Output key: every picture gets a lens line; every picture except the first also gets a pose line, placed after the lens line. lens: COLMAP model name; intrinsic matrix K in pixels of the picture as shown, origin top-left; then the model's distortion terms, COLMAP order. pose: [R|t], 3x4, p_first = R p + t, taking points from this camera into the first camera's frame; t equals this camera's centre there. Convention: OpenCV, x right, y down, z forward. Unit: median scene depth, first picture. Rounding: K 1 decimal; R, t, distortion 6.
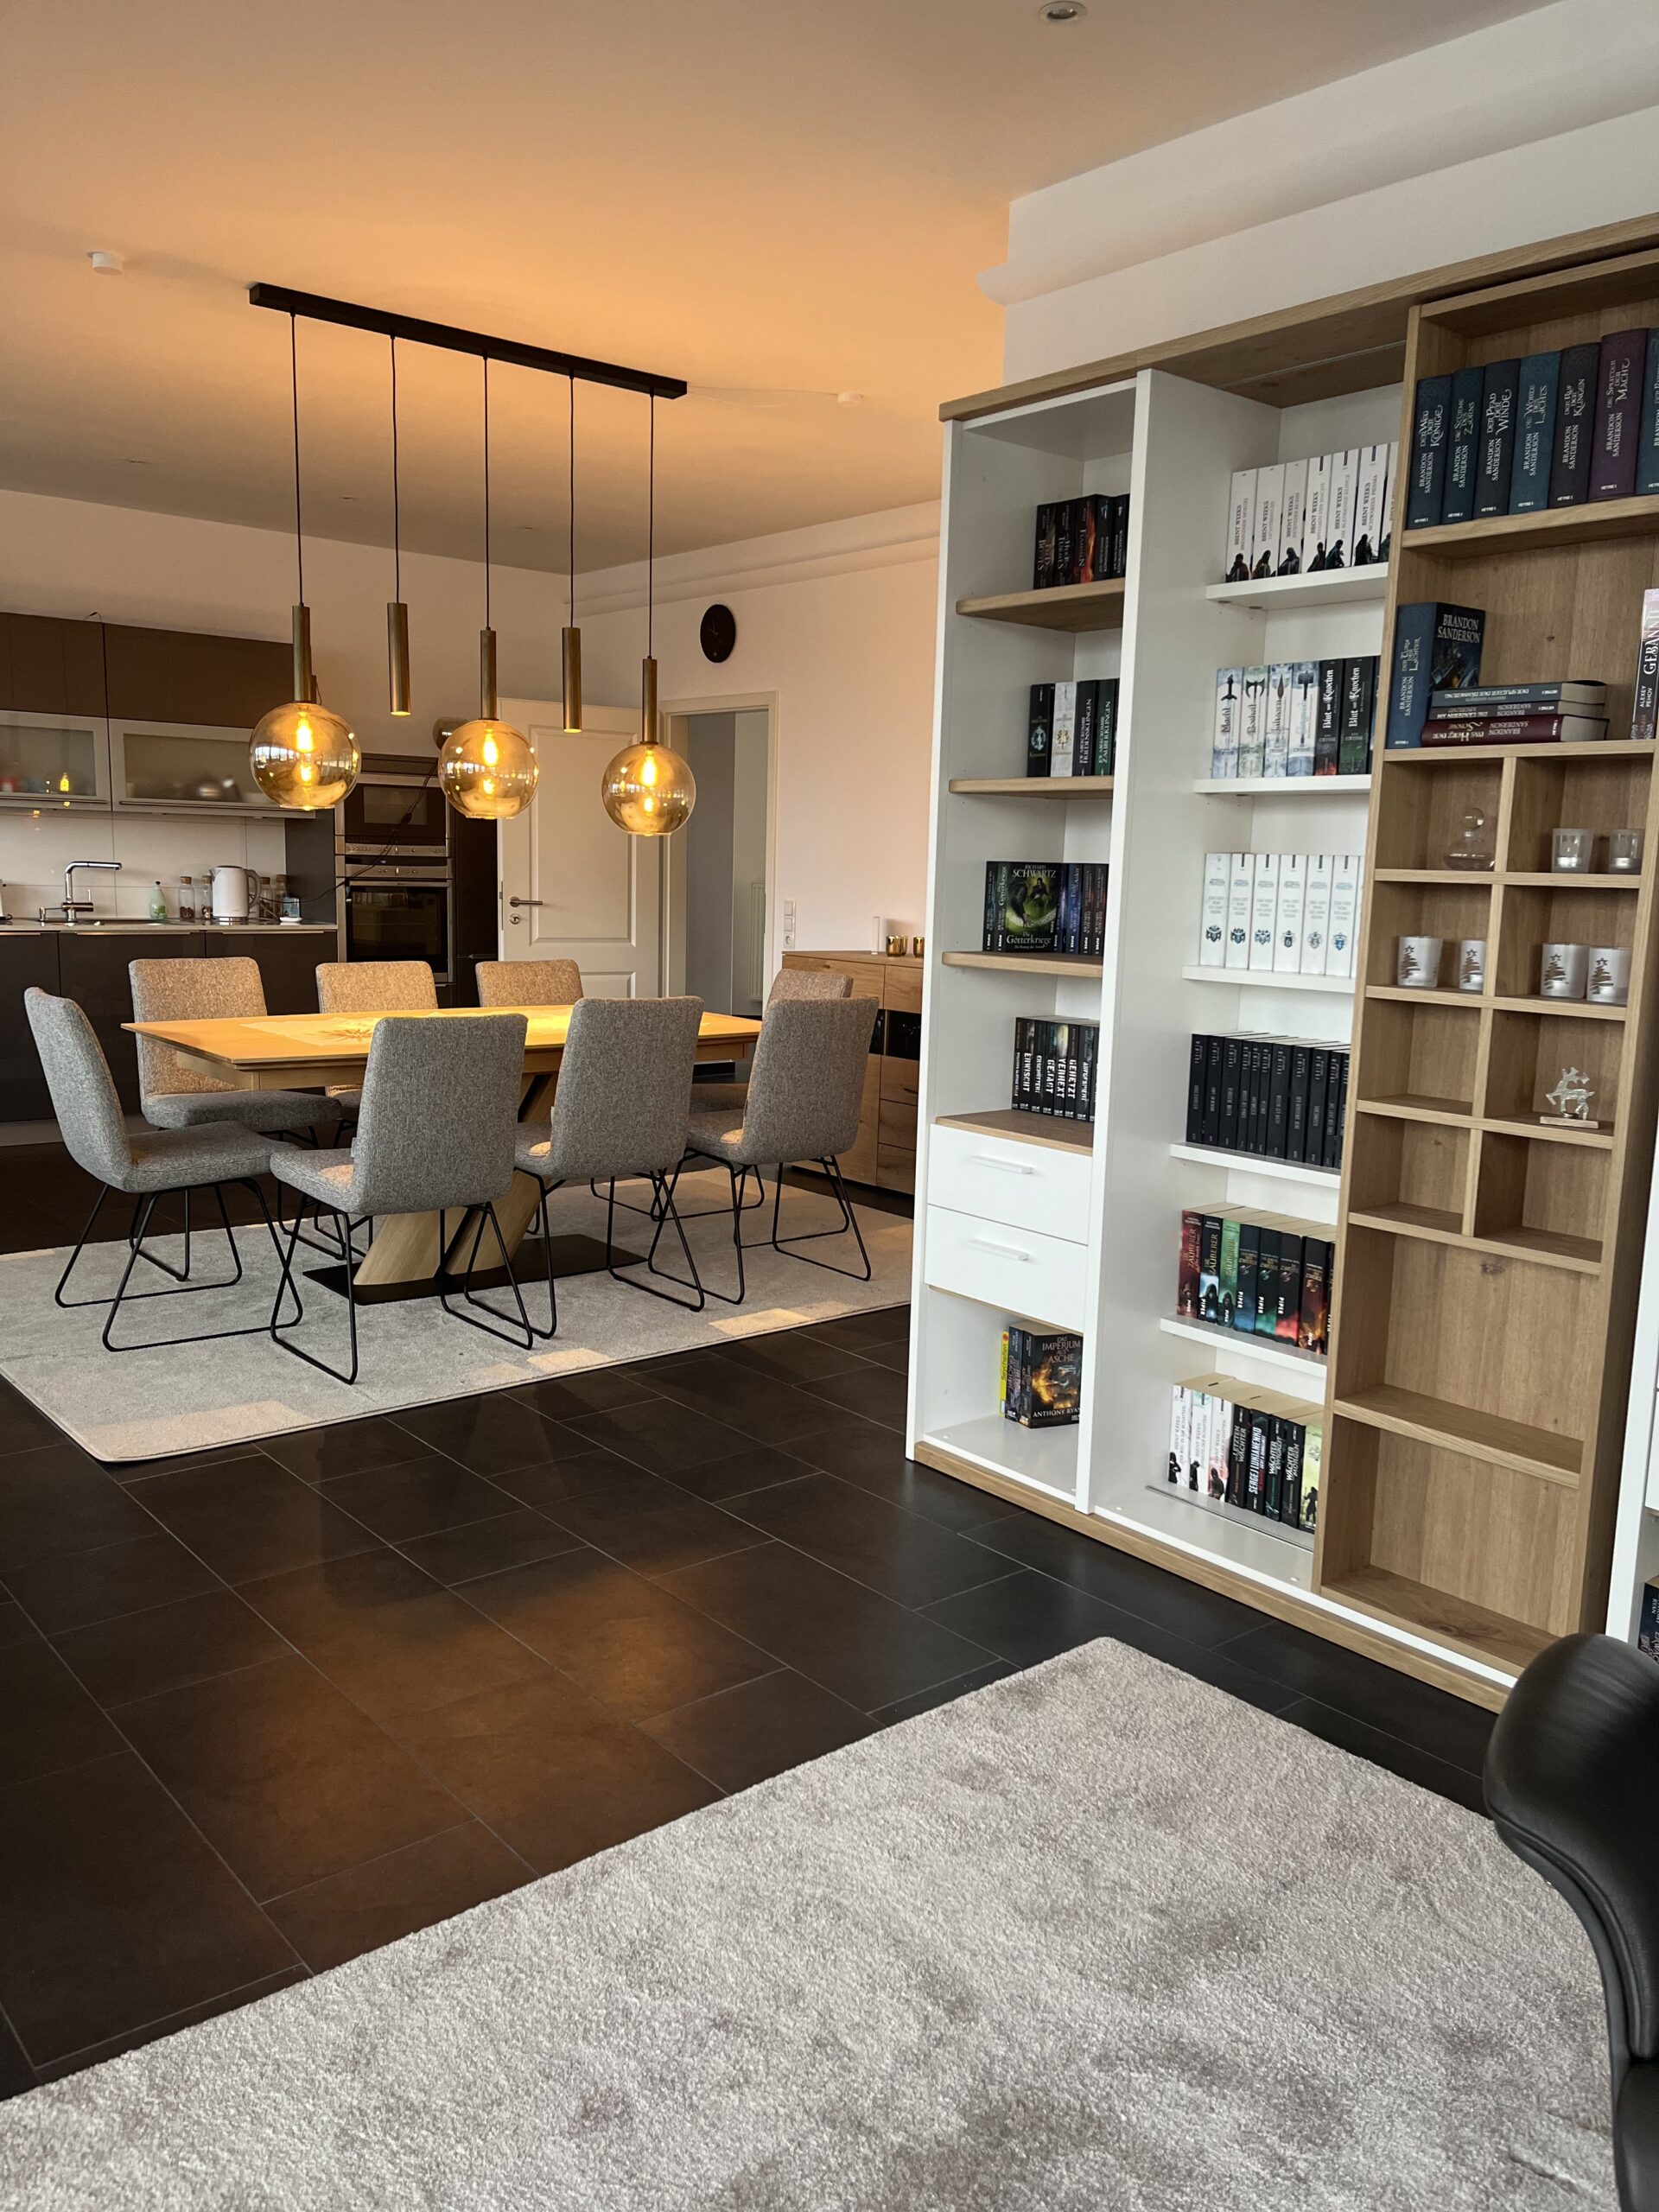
lens RADIAL K [[1674.7, 0, 829.5], [0, 1674.7, 1106.0], [0, 0, 1]] dist [0.008118, 0.004240]
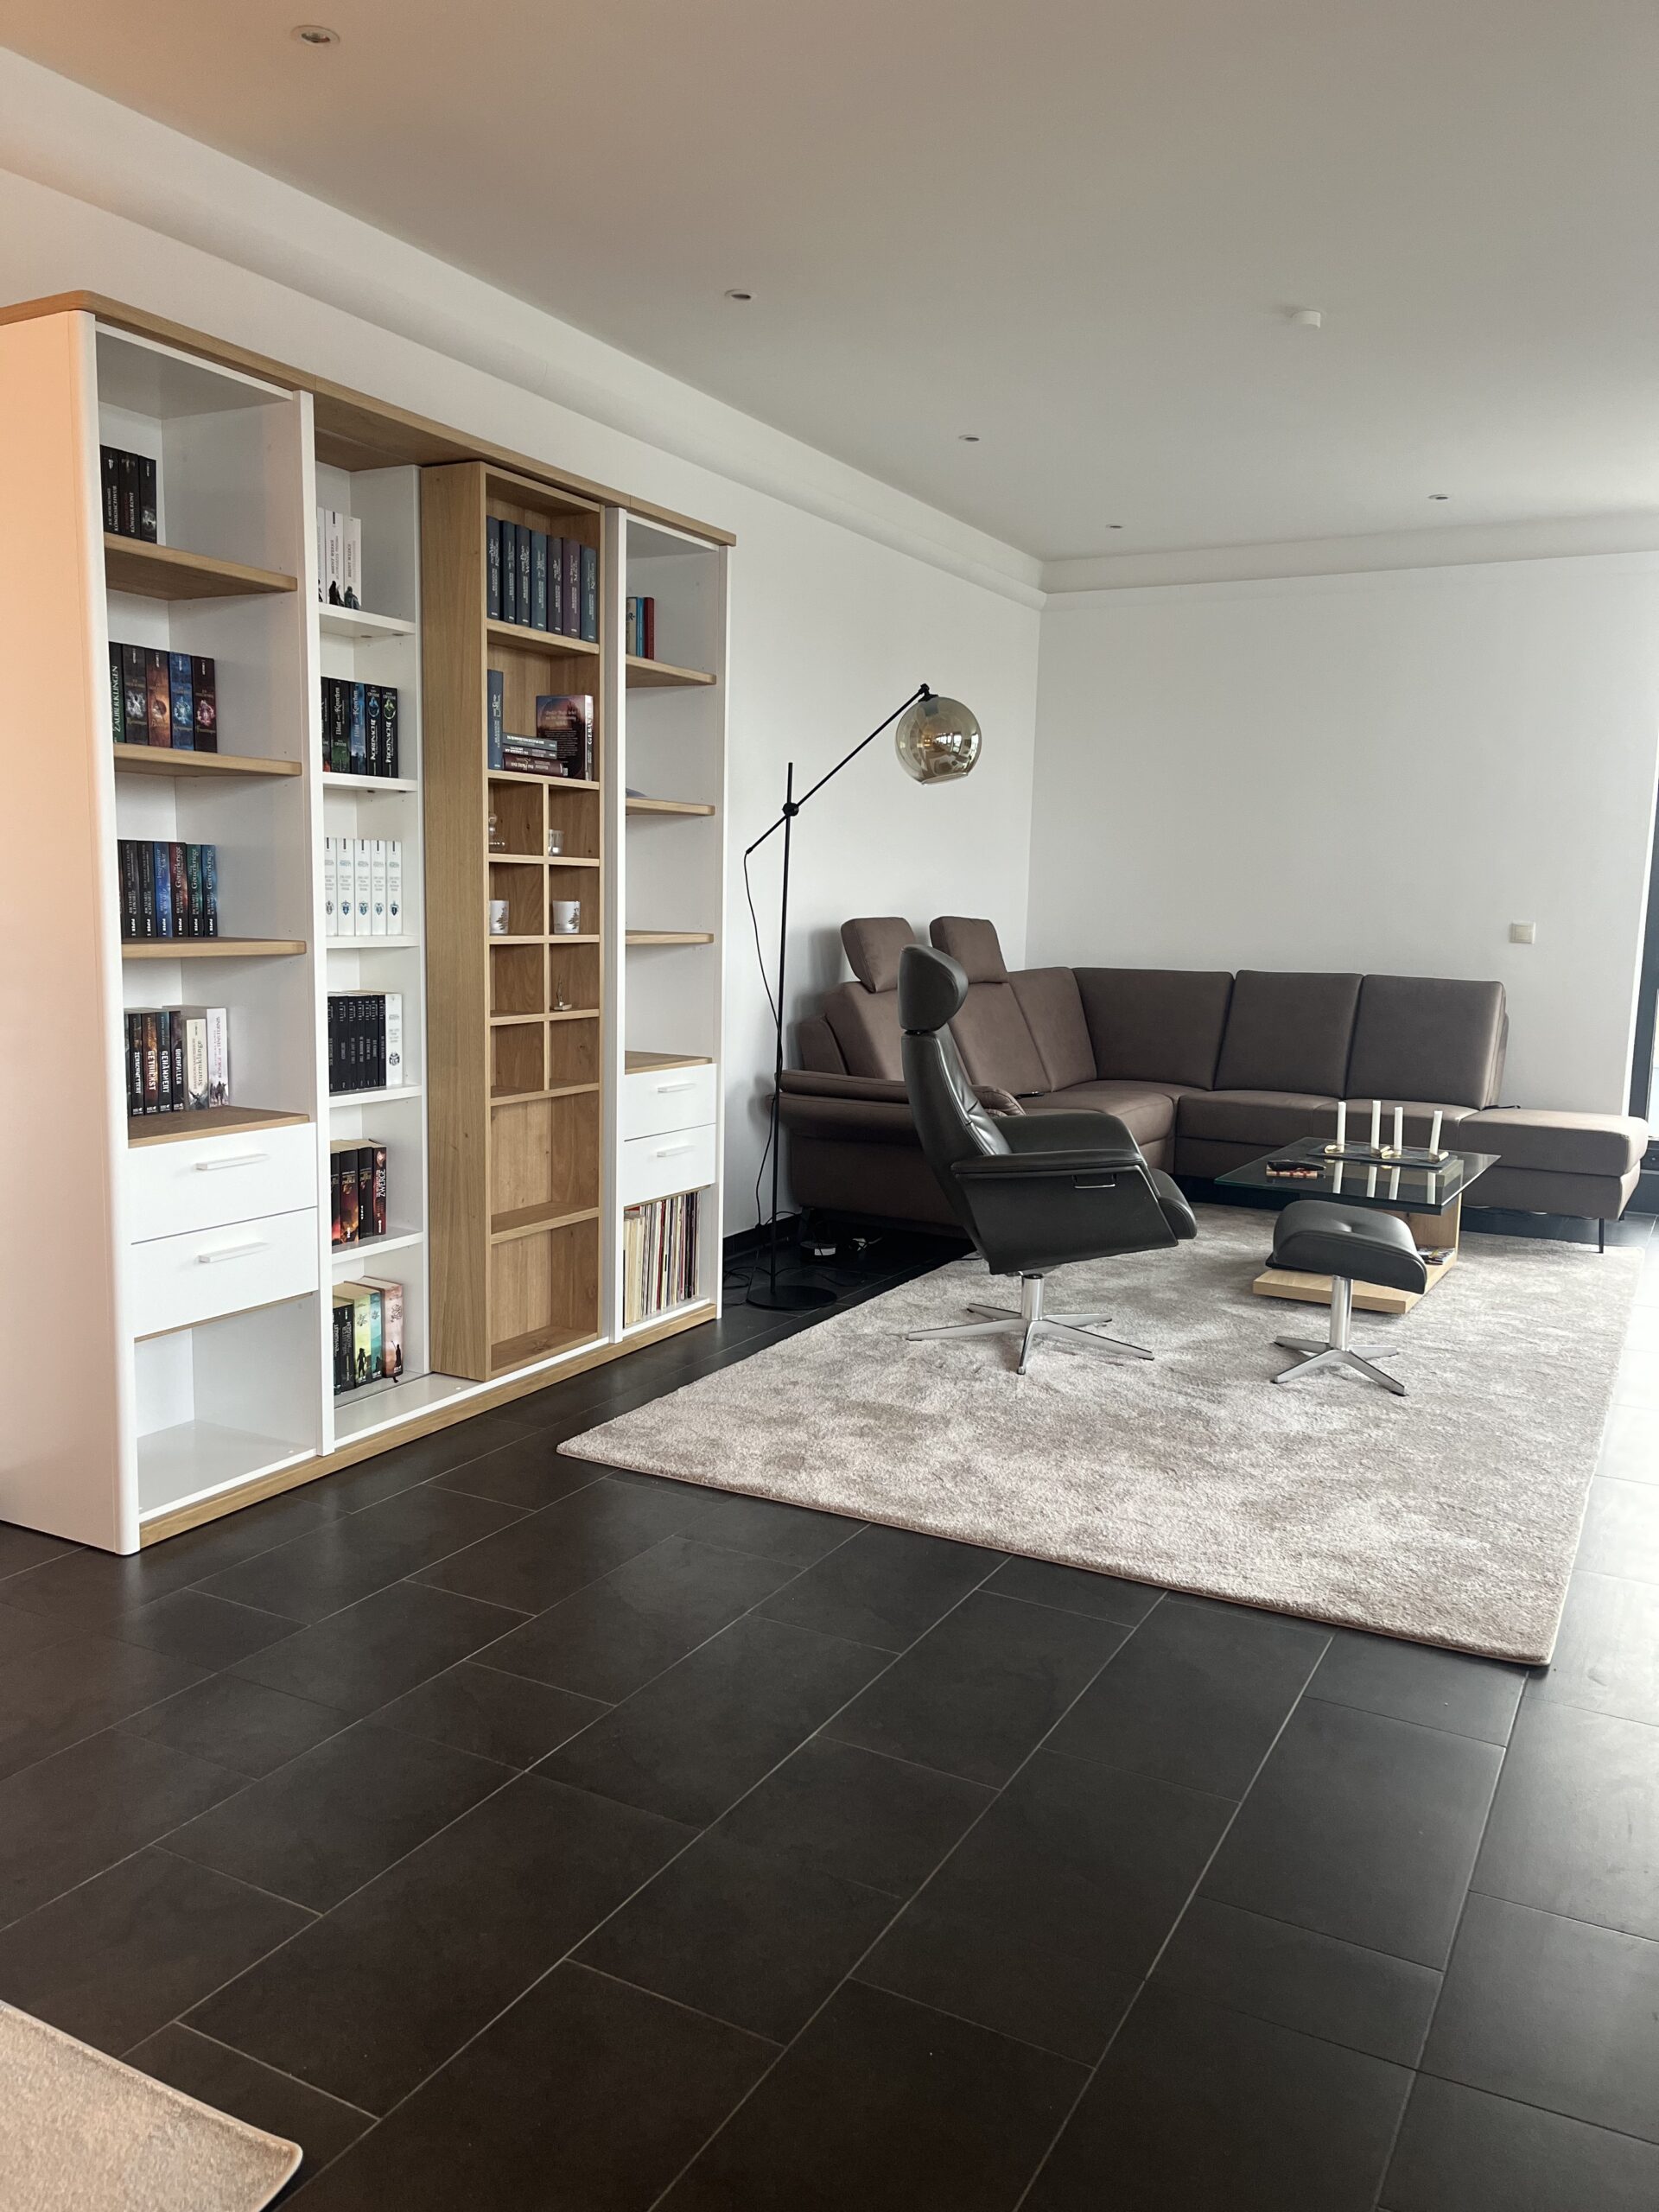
lens RADIAL K [[1674.7, 0, 829.5], [0, 1674.7, 1106.0], [0, 0, 1]] dist [0.008118, 0.004240]
pose [[-0.373736, -0.152800, 0.914862, -1.078517], [0.104170, 0.973183, 0.205096, -0.188952], [-0.921667, 0.171953, -0.347797, 1.228945]]
